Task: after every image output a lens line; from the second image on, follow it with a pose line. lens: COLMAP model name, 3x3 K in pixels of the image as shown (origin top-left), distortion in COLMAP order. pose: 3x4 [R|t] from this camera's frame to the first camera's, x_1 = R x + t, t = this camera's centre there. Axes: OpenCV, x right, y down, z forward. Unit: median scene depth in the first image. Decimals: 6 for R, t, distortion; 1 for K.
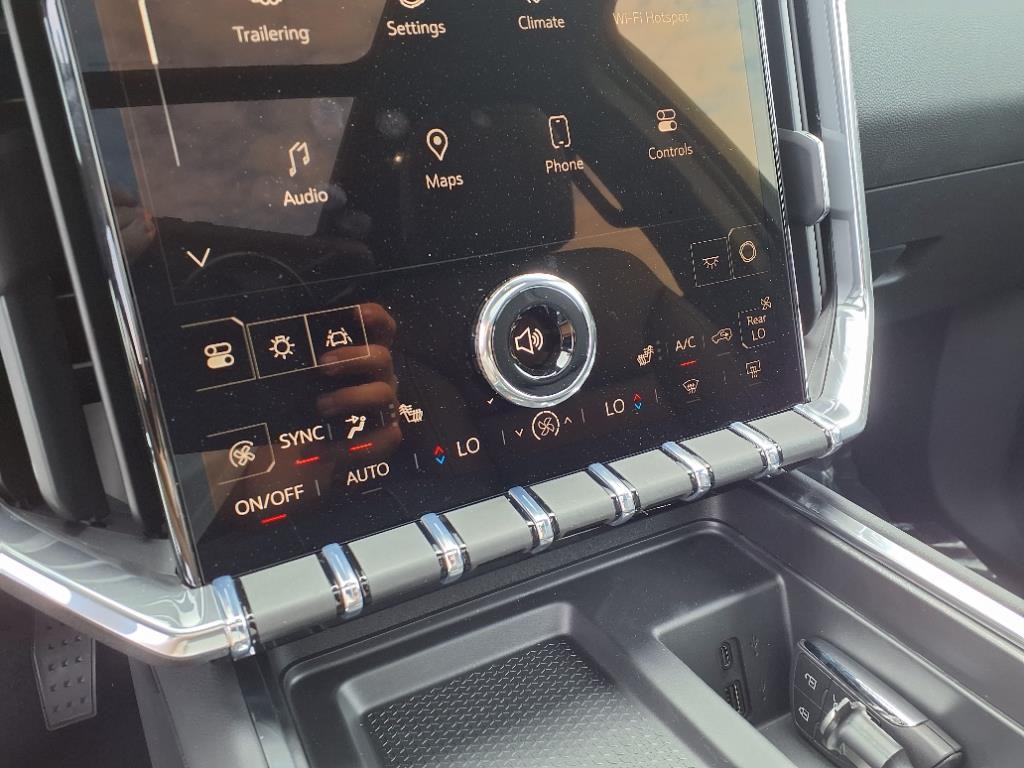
lens RADIAL K [[833.8, 0, 506.8], [0, 833.8, 398.9], [0, 0, 1]] dist [0.071936, -0.102870]
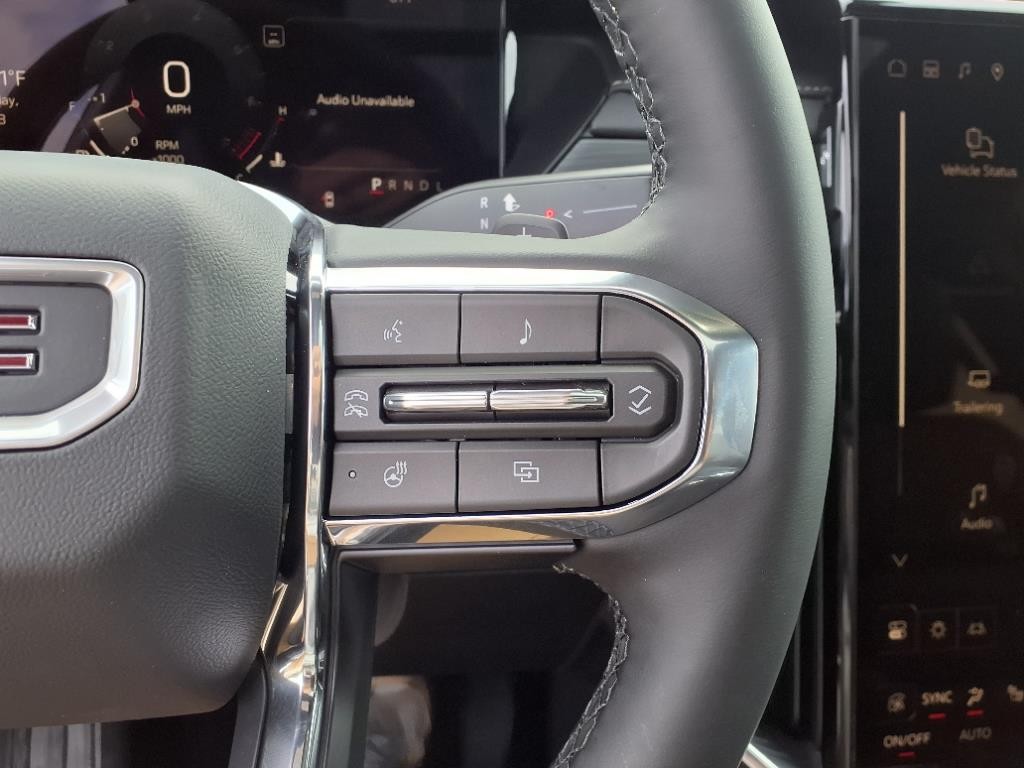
lens RADIAL K [[833.8, 0, 513.5], [0, 833.8, 404.8], [0, 0, 1]] dist [0.071936, -0.102870]
pose [[0.943108, 0.174221, -0.283187, -0.515818], [-0.196207, 0.979236, -0.050993, -0.185645], [0.268423, 0.103655, 0.957708, -0.448267]]
